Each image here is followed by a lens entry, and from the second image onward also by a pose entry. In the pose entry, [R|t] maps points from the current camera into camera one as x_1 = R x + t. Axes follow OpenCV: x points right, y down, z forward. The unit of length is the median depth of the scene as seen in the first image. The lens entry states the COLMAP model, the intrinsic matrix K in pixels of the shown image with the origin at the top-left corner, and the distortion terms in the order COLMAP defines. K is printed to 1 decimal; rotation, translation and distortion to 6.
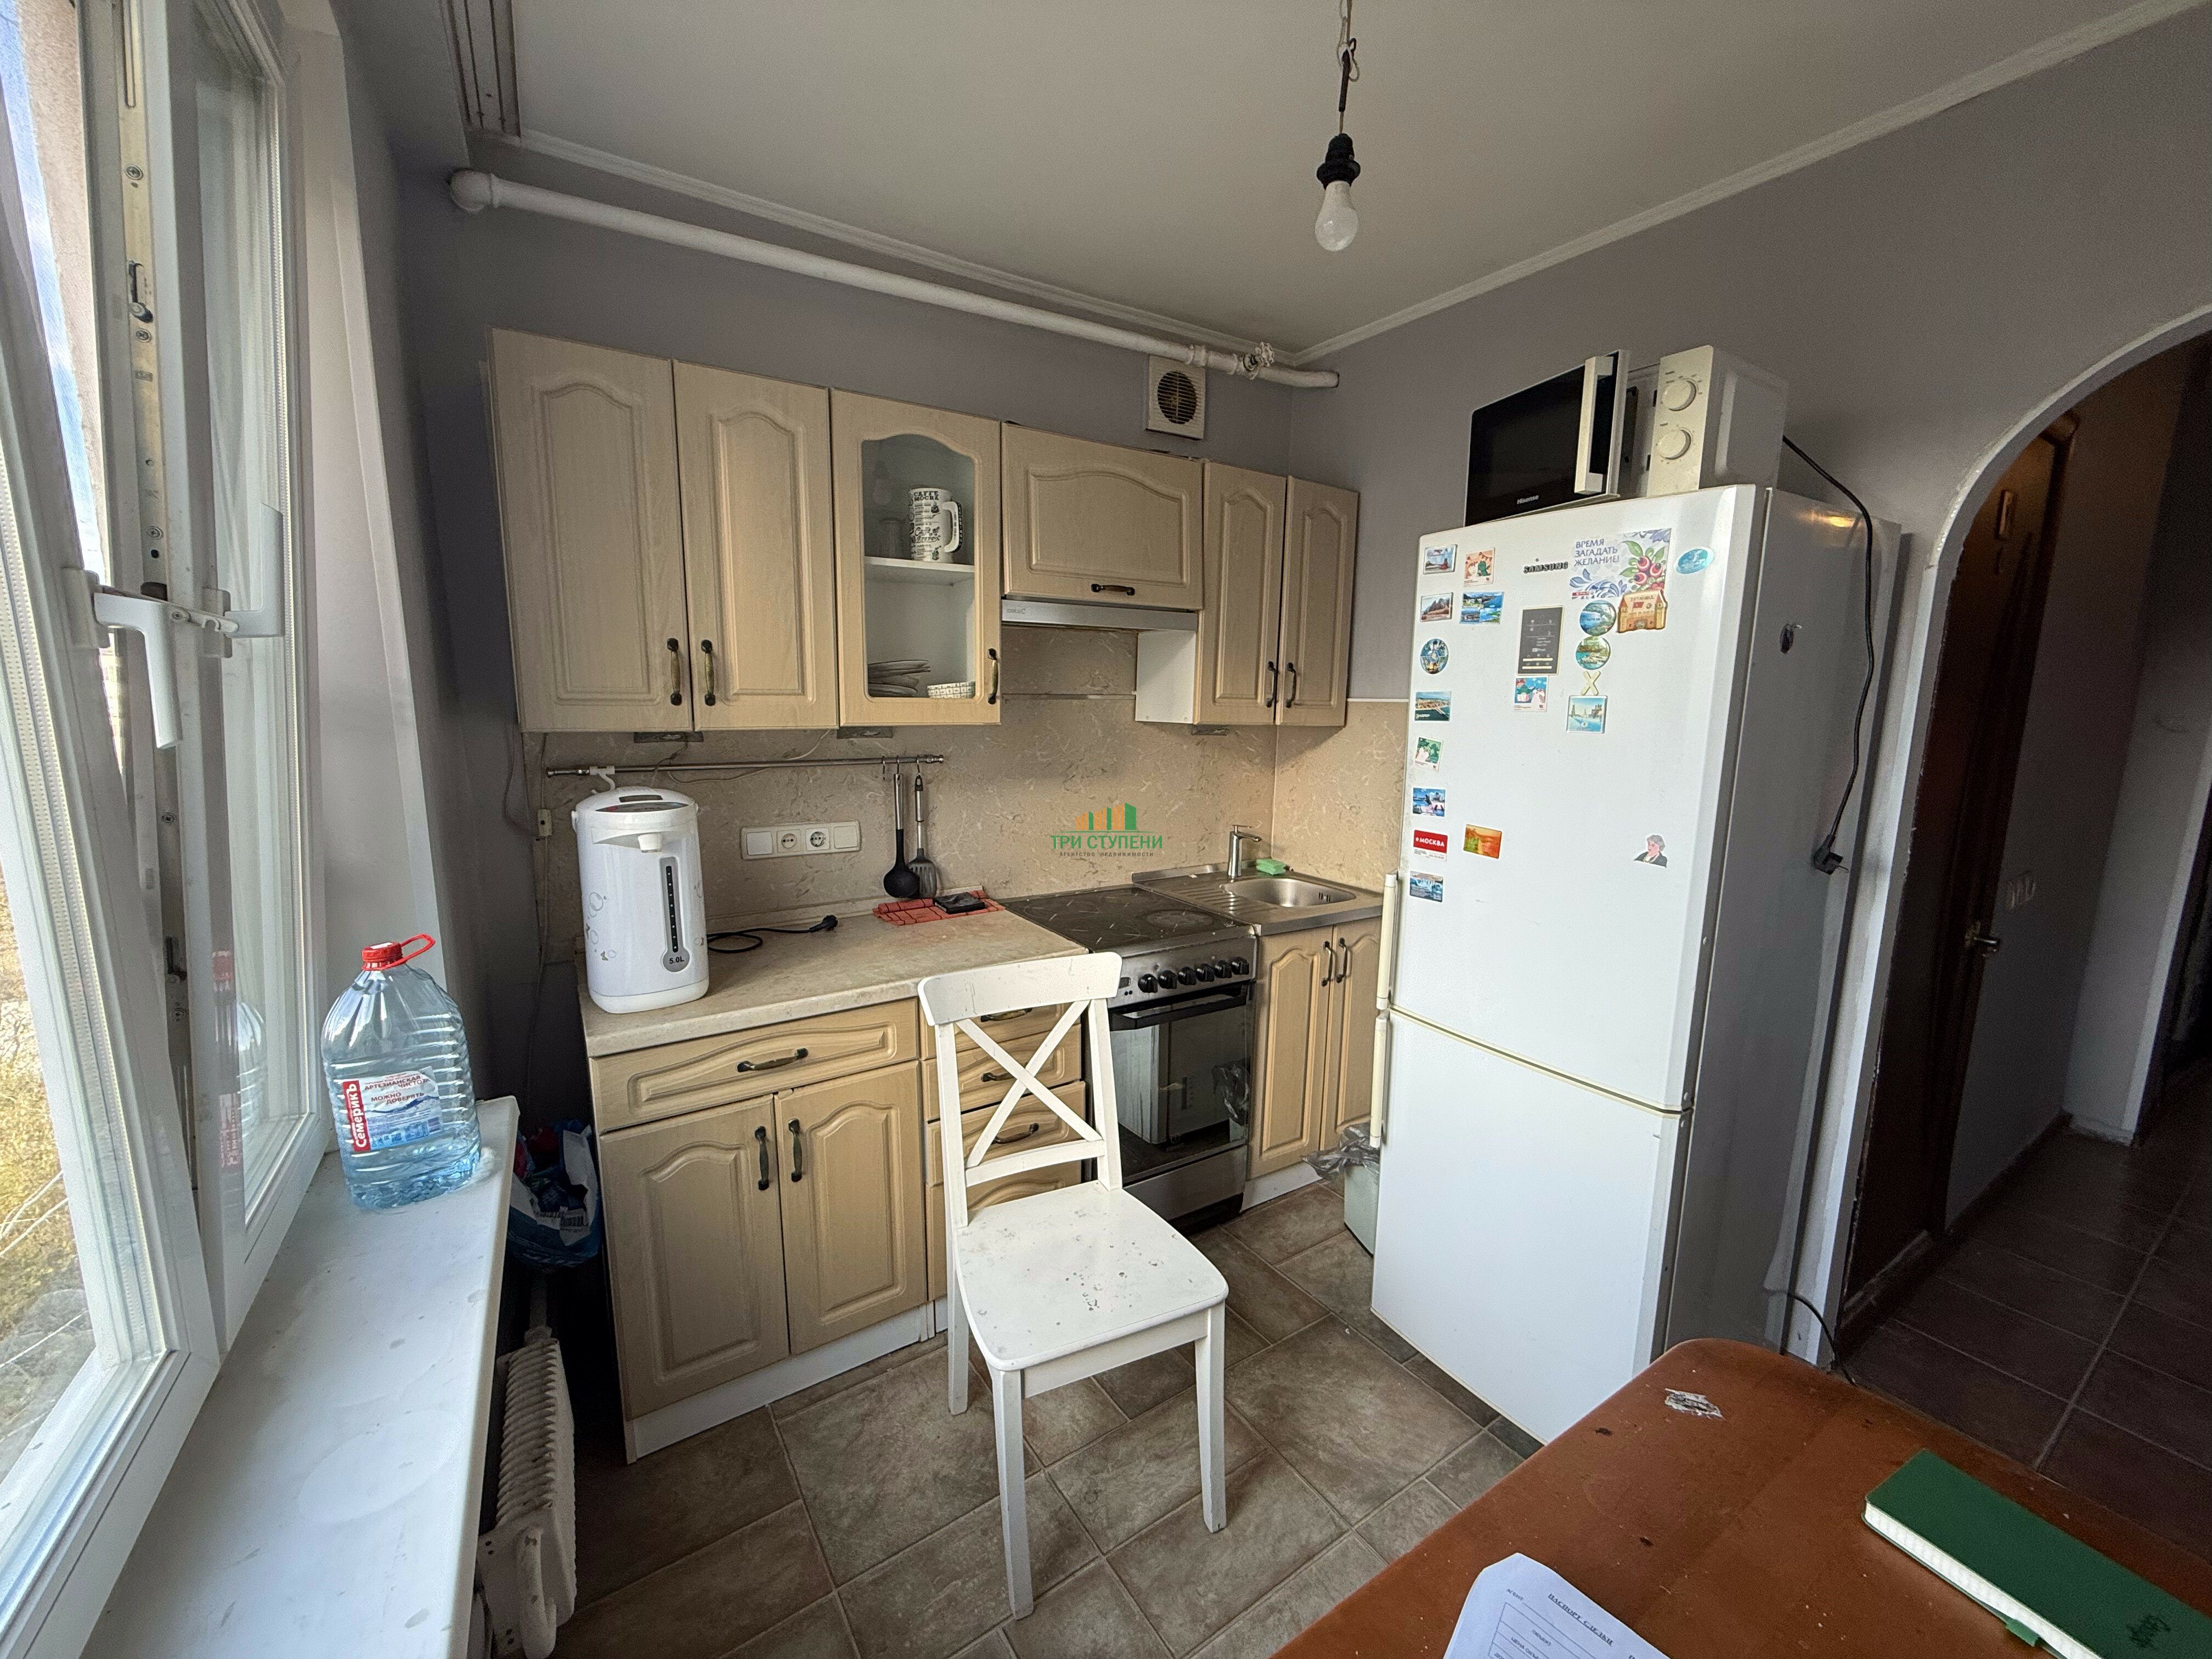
lens RADIAL K [[877.4, 0, 1098.9], [0, 877.4, 829.2], [0, 0, 1]] dist [-0.000333, 0.000376]
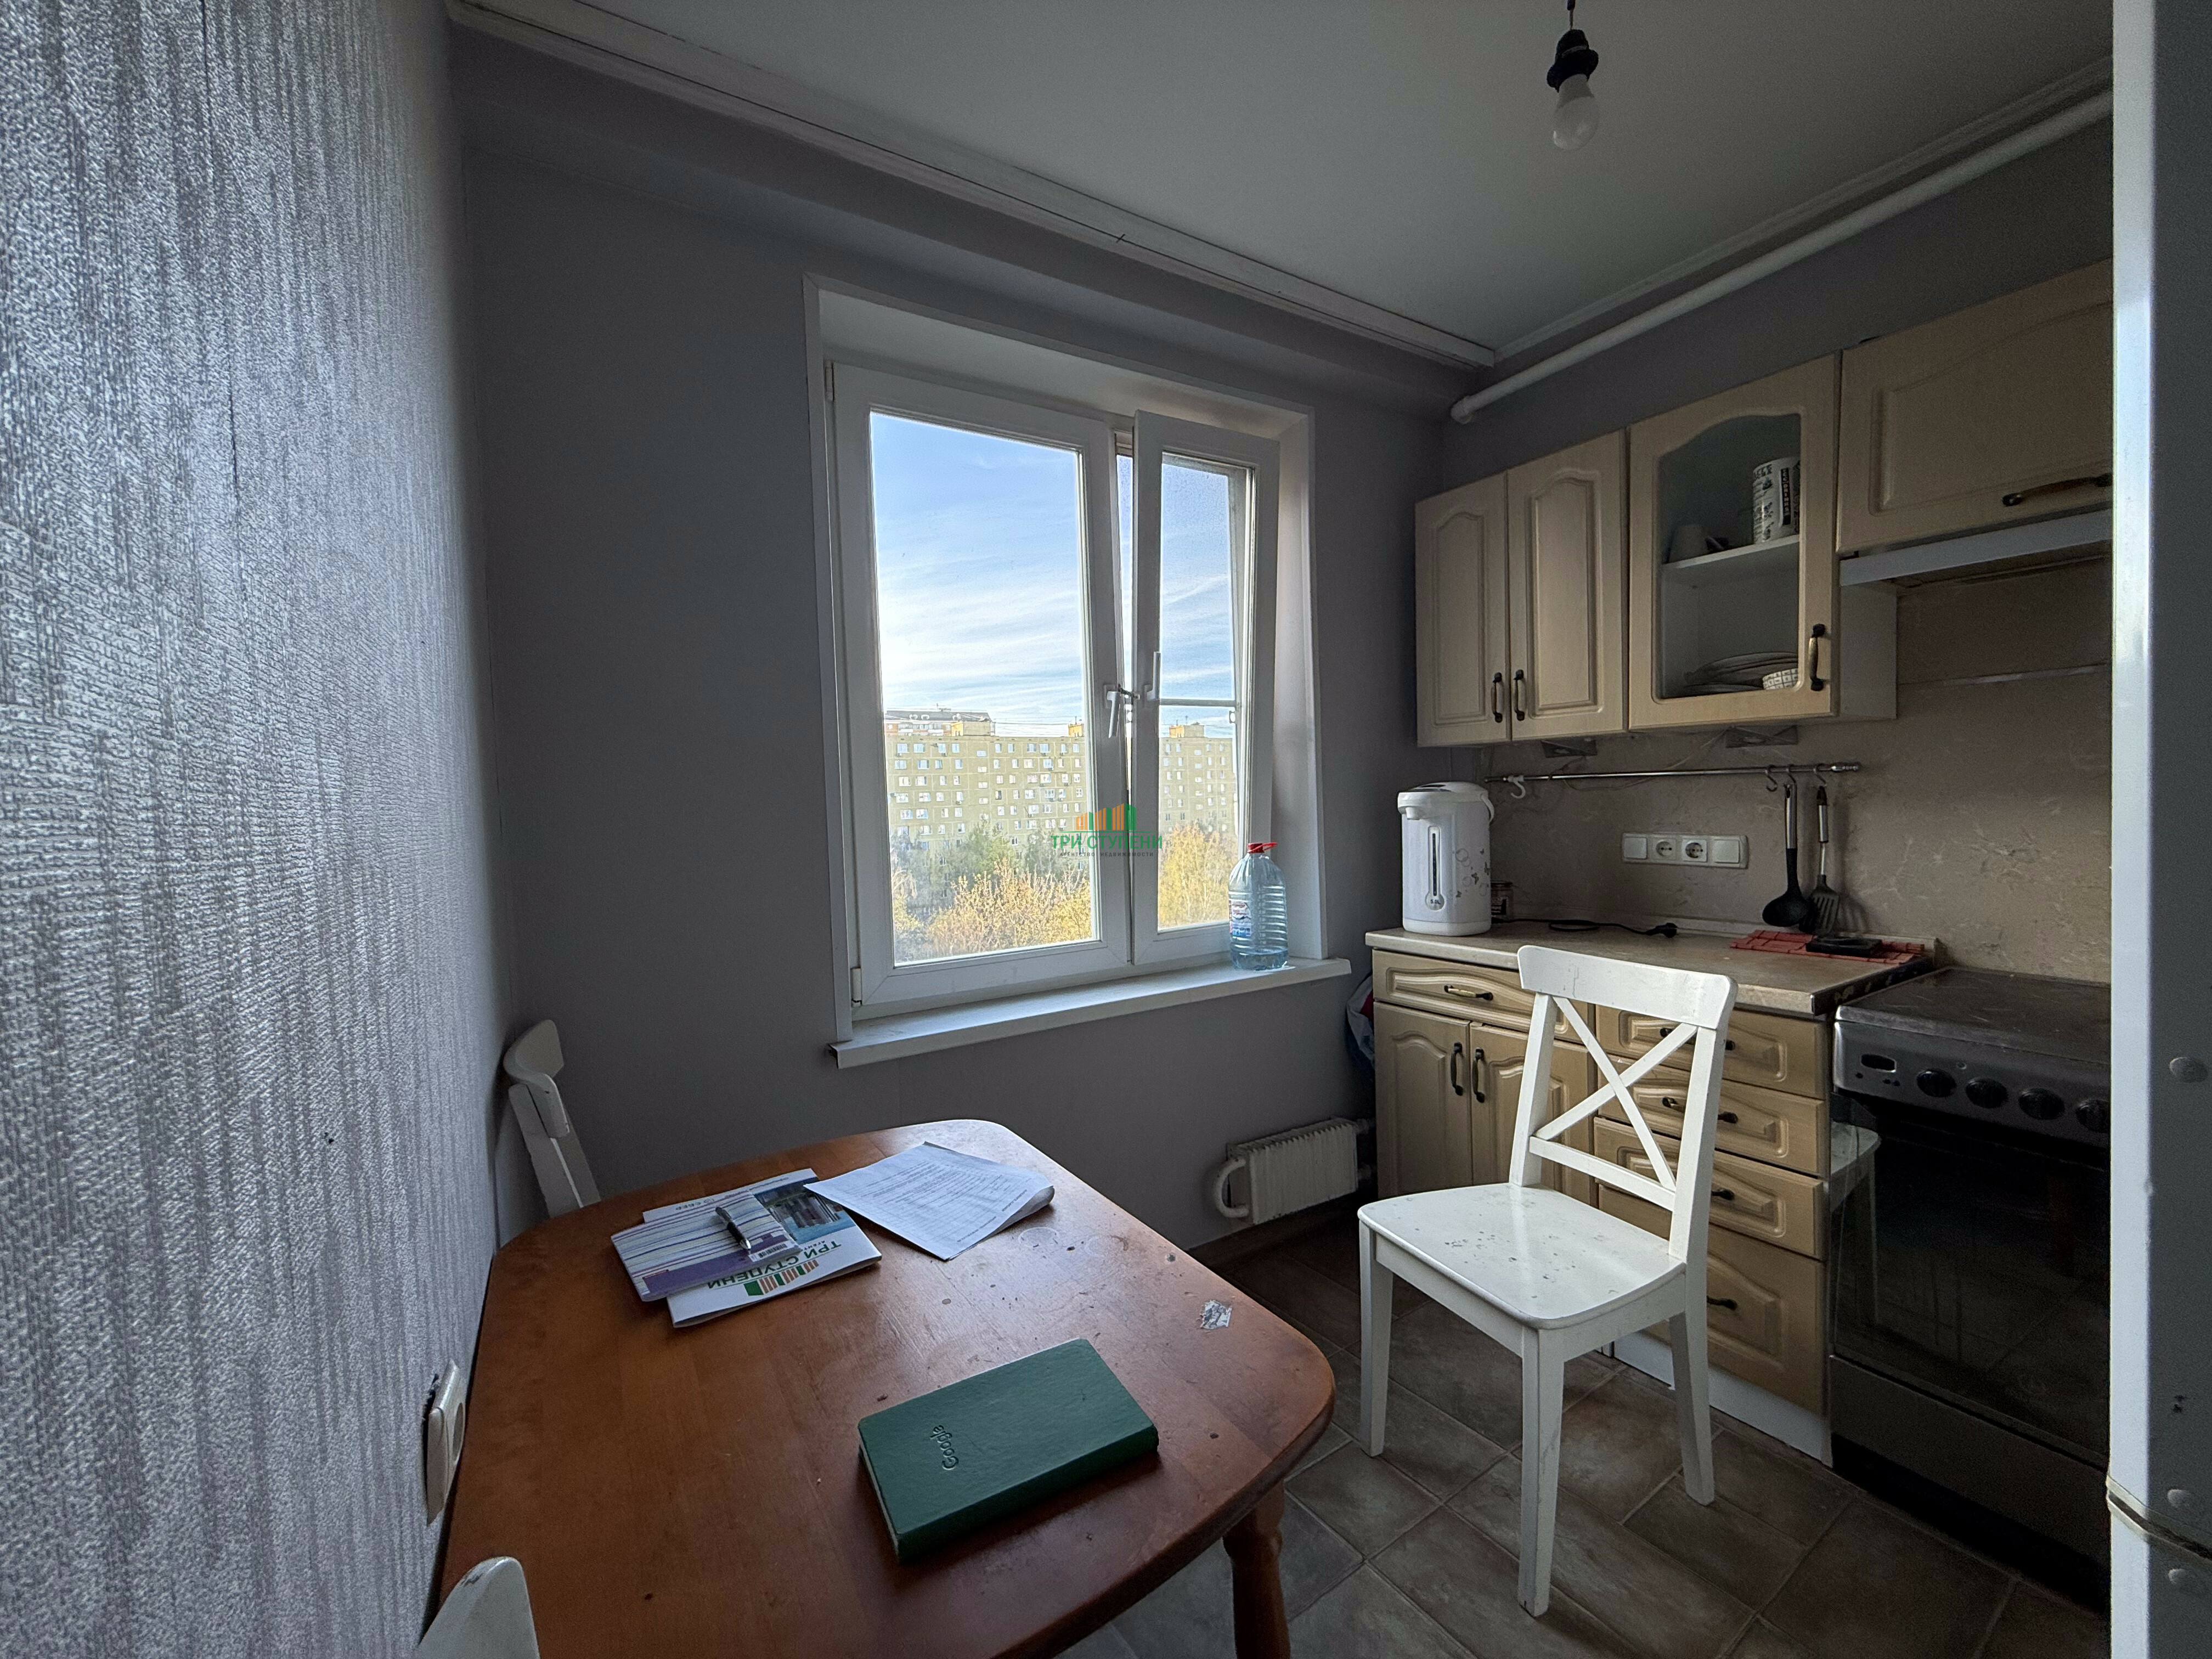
lens RADIAL K [[877.4, 0, 1095.0], [0, 877.4, 829.0], [0, 0, 1]] dist [-0.000333, 0.000376]
pose [[-0.014575, 0.024308, -0.999598, 0.826307], [-0.132357, 0.990860, 0.026025, 0.062515], [0.991095, 0.132683, -0.011225, 0.414541]]
